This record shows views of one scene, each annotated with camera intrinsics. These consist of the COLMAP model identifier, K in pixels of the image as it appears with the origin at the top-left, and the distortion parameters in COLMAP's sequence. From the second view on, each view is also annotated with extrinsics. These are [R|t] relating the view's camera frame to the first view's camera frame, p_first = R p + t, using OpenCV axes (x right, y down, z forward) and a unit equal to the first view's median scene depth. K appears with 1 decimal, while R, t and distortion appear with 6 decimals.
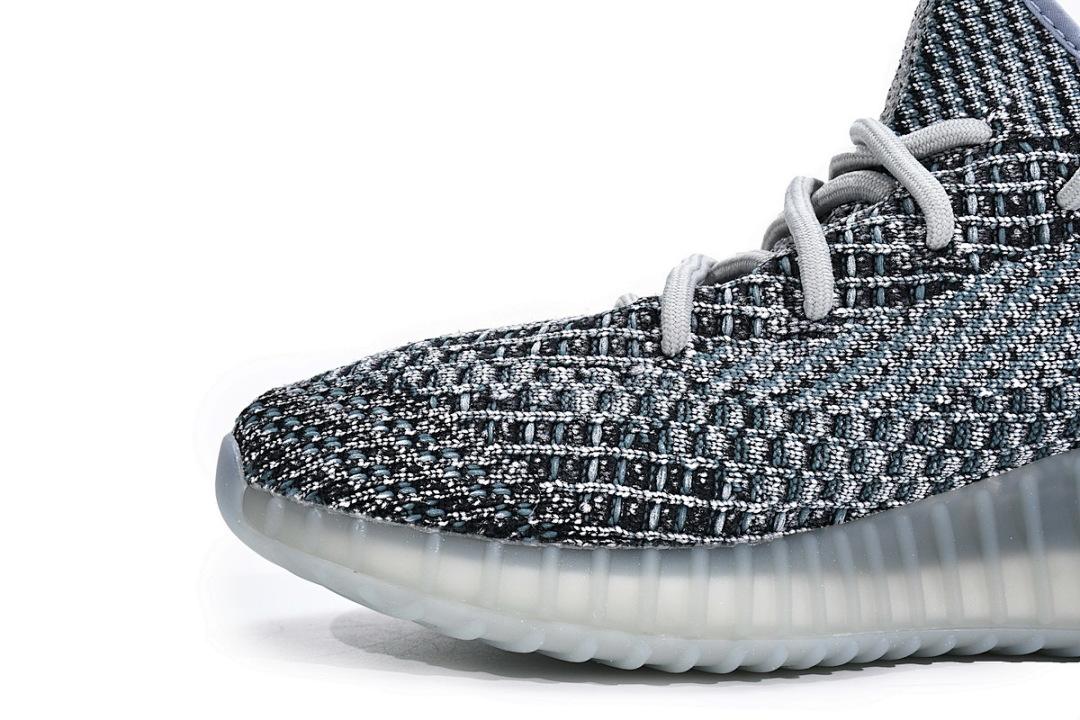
lens RADIAL K [[2308.0, 0, 540.0], [0, 2308.0, 360.4], [0, 0, 1]] dist [-0.065664, 0.000000]
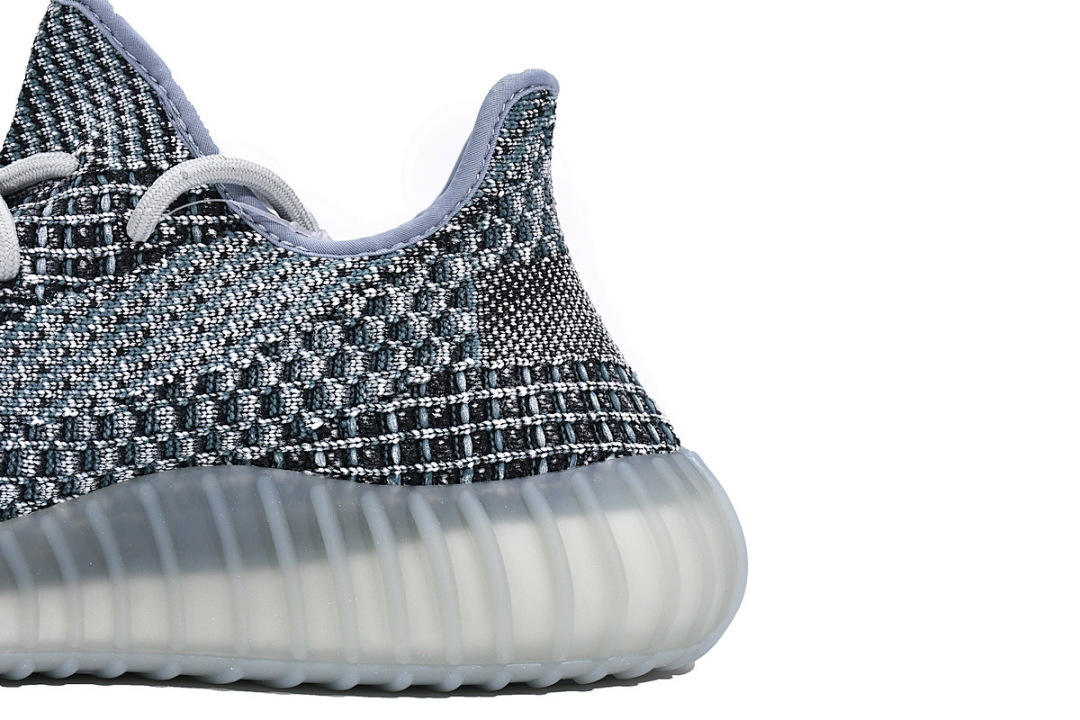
lens RADIAL K [[2308.0, 0, 539.9], [0, 2308.0, 359.4], [0, 0, 1]] dist [-0.065664, 0.000000]
pose [[0.999776, -0.002109, 0.021051, 0.388028], [0.002274, 0.999967, -0.007823, -0.004780], [-0.021034, 0.007869, 0.999748, -0.023744]]
